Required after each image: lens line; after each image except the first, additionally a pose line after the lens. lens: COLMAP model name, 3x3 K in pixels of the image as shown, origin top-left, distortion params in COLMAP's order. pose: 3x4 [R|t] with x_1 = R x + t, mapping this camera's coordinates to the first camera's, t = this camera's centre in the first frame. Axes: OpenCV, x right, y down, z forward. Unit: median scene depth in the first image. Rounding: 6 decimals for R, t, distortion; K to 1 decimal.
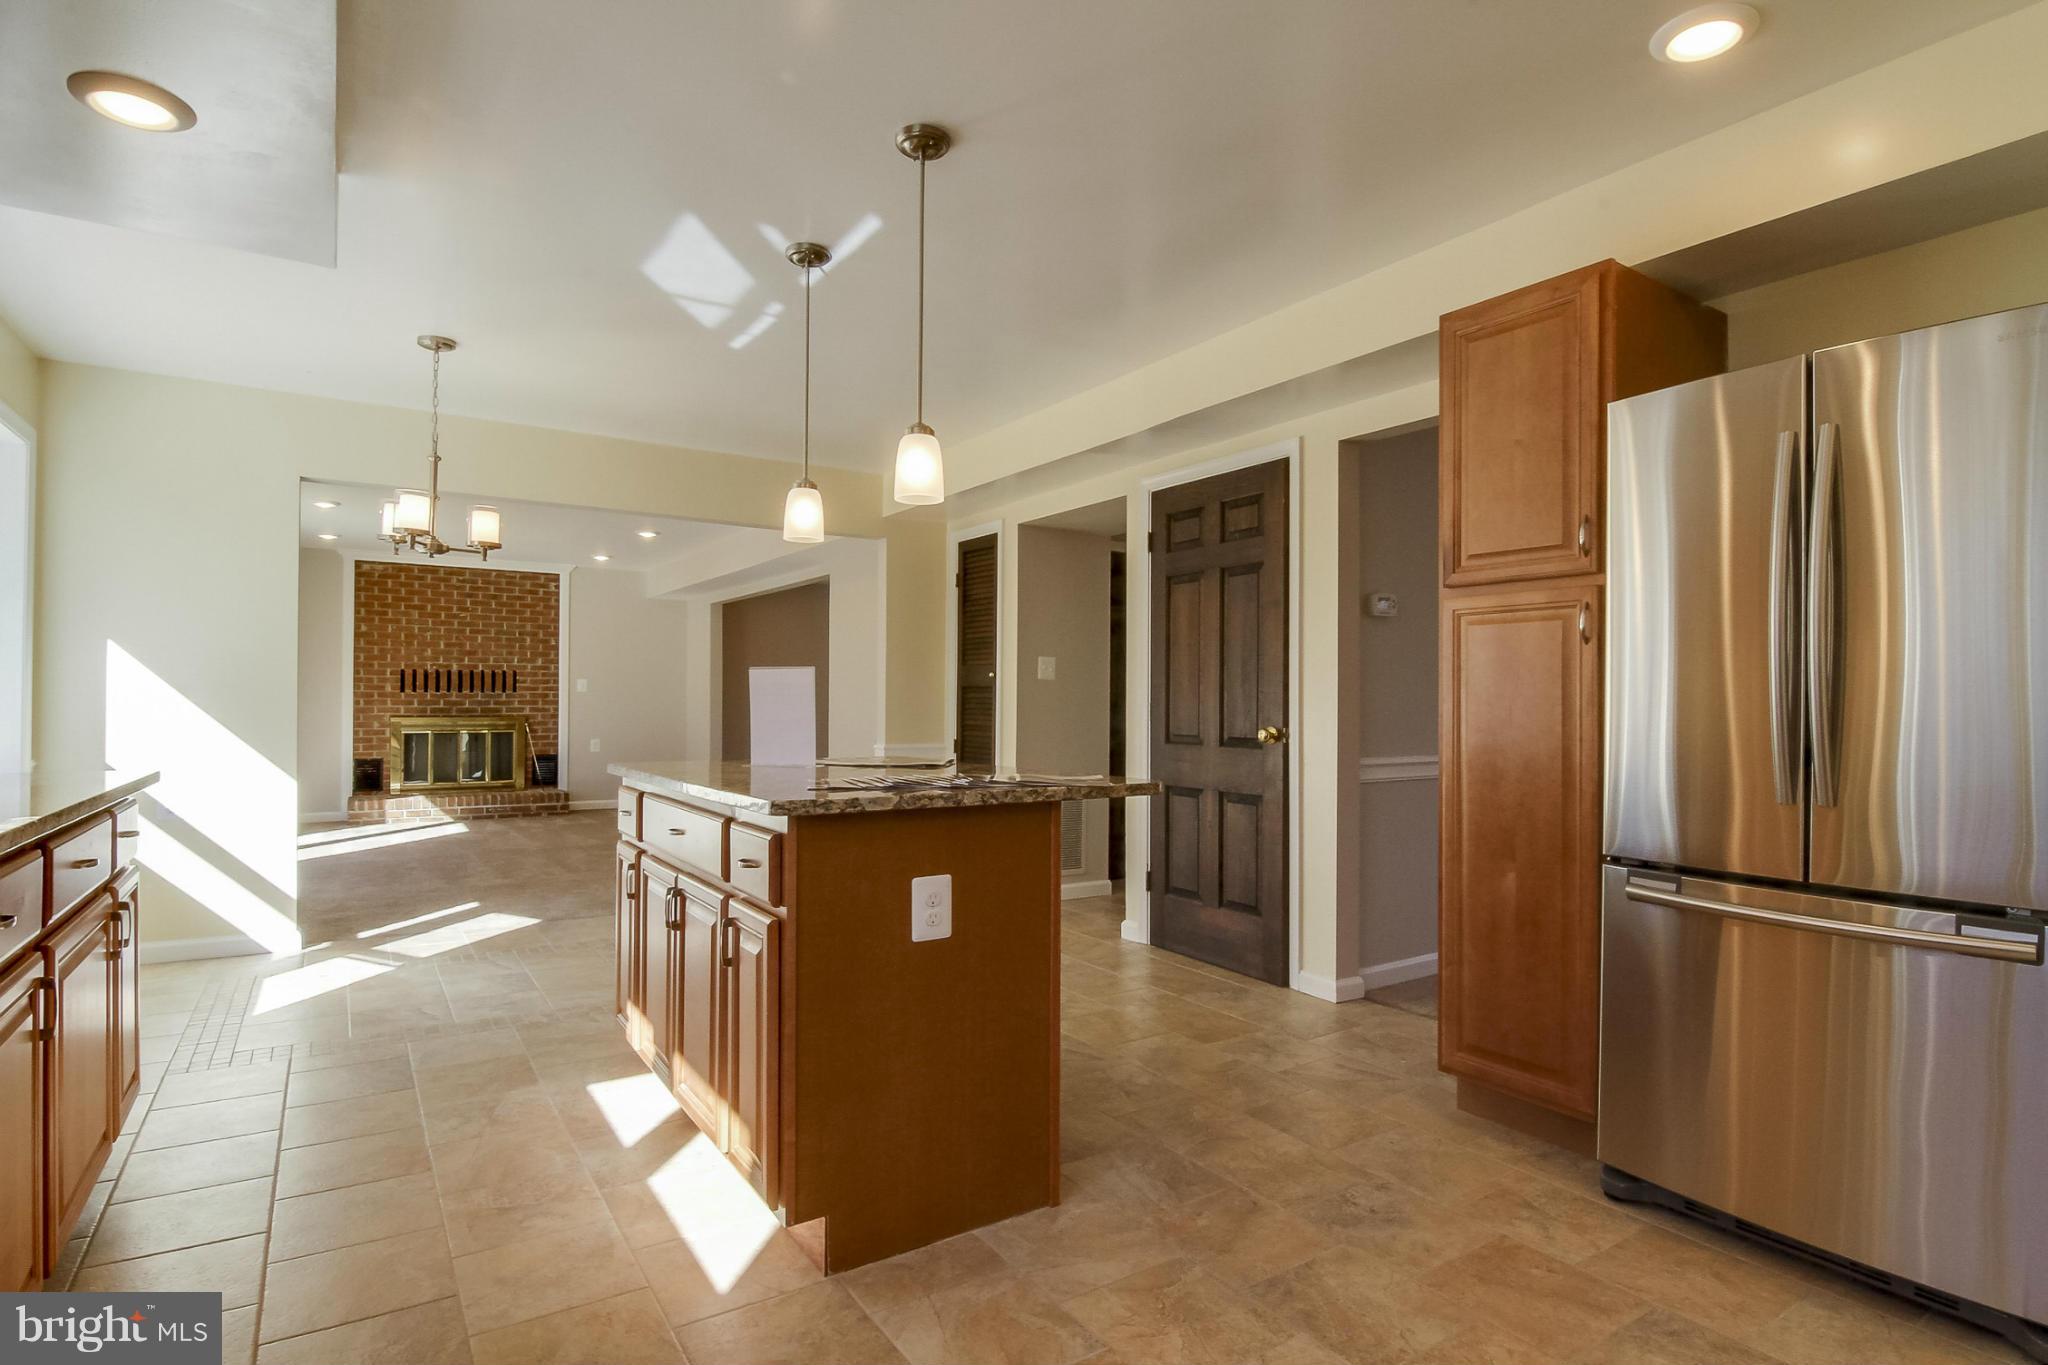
lens RADIAL K [[1035.1, 0, 1030.9], [0, 1035.1, 693.1], [0, 0, 1]] dist [0.000604, -0.020667]
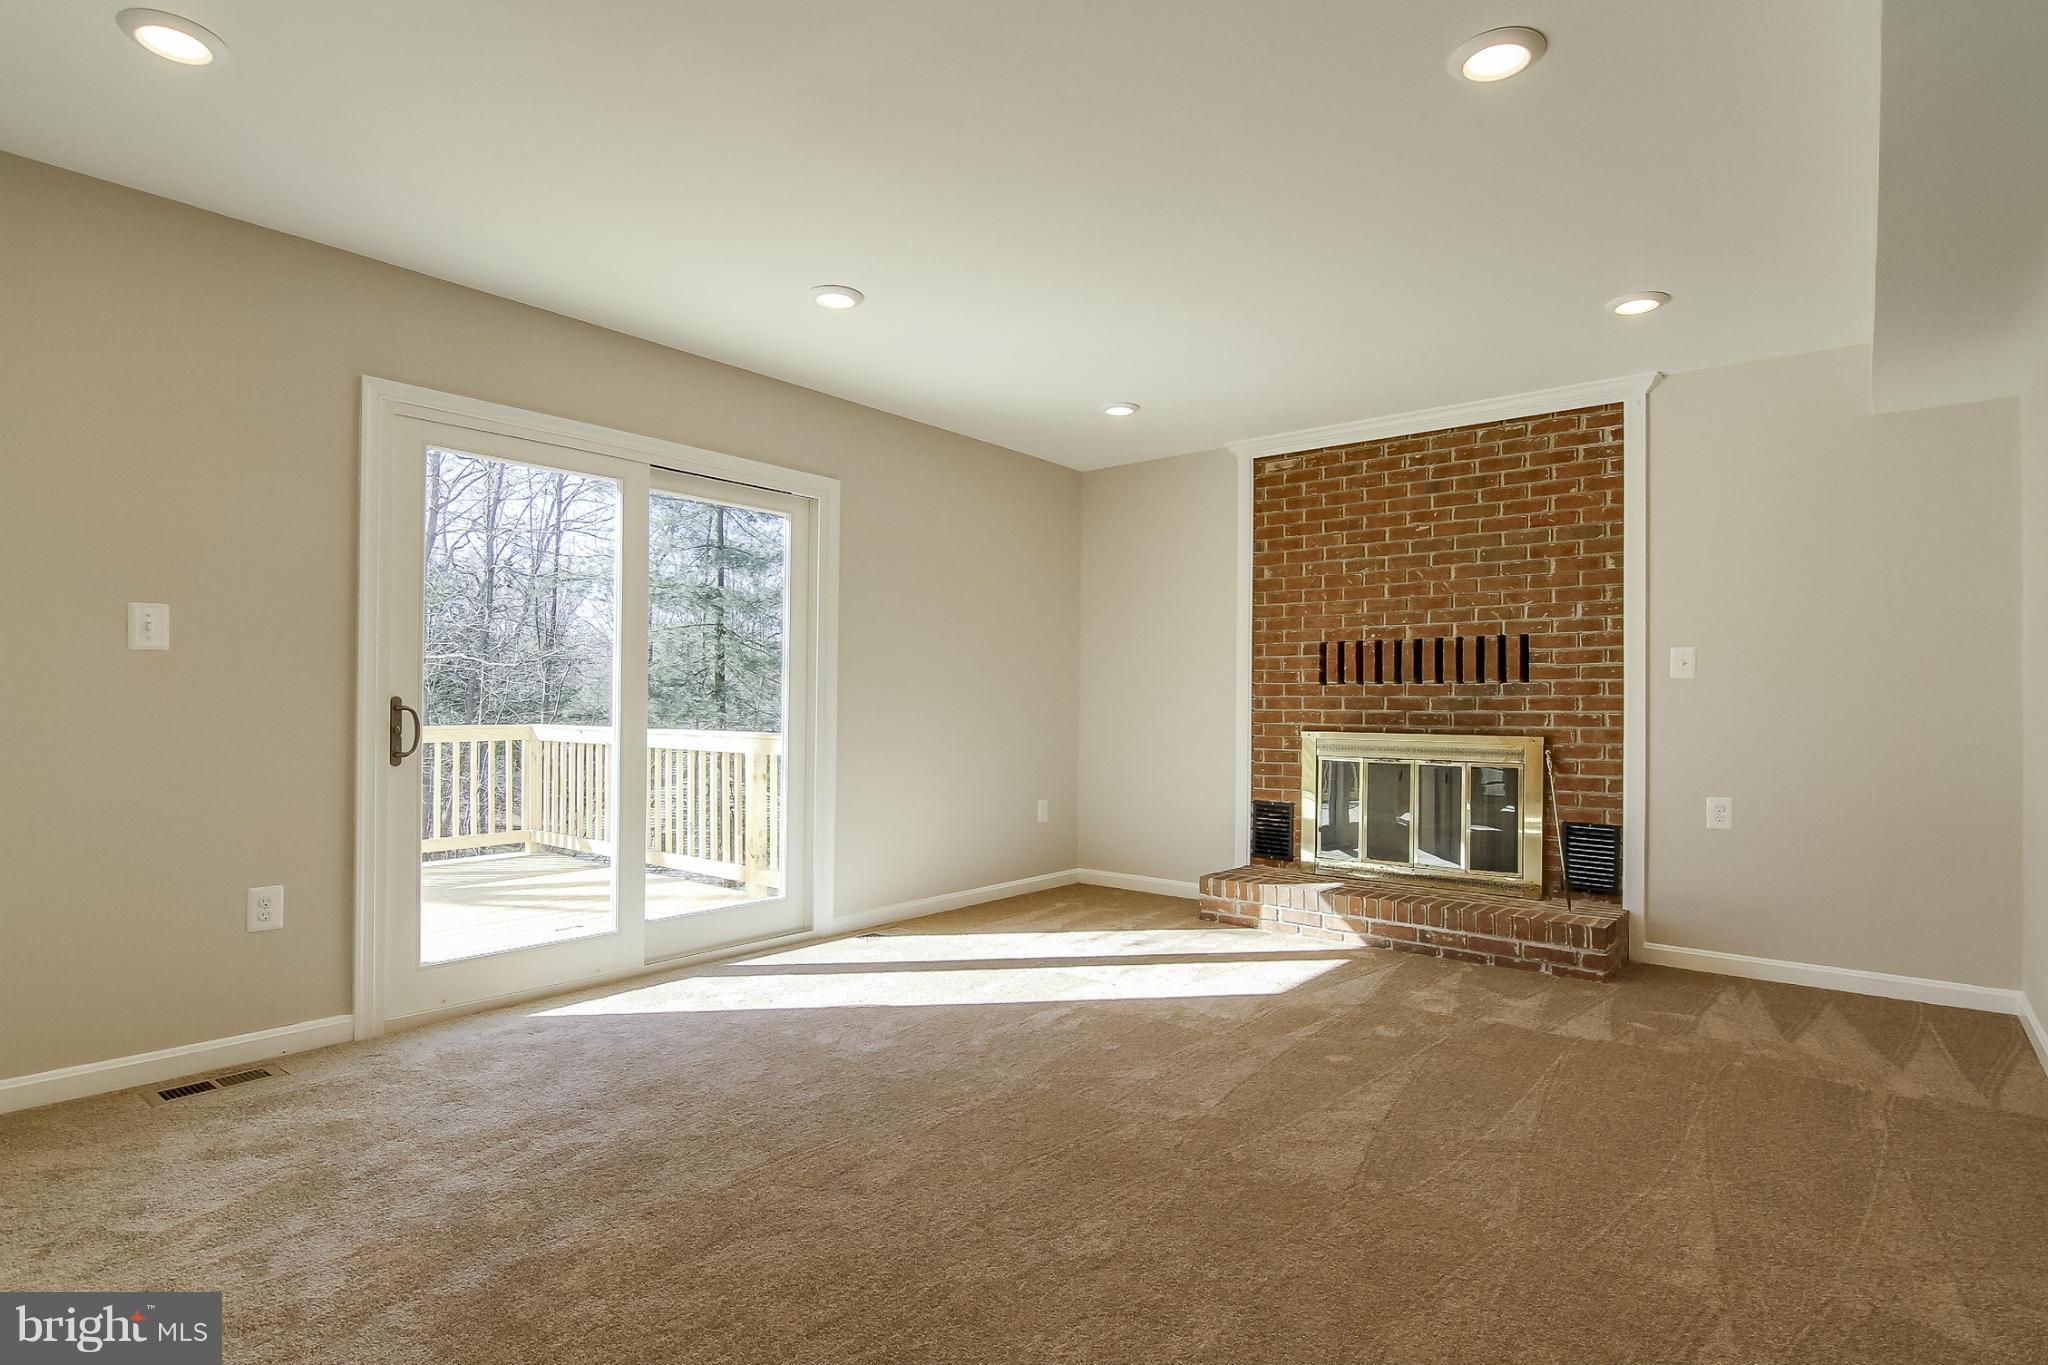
lens RADIAL K [[1035.1, 0, 1030.9], [0, 1035.1, 693.1], [0, 0, 1]] dist [0.000604, -0.020667]
pose [[0.297423, -0.011244, -0.954680, -0.133413], [0.003292, 0.999937, -0.010751, 0.008929], [0.954740, 0.000055, 0.297441, 0.689758]]
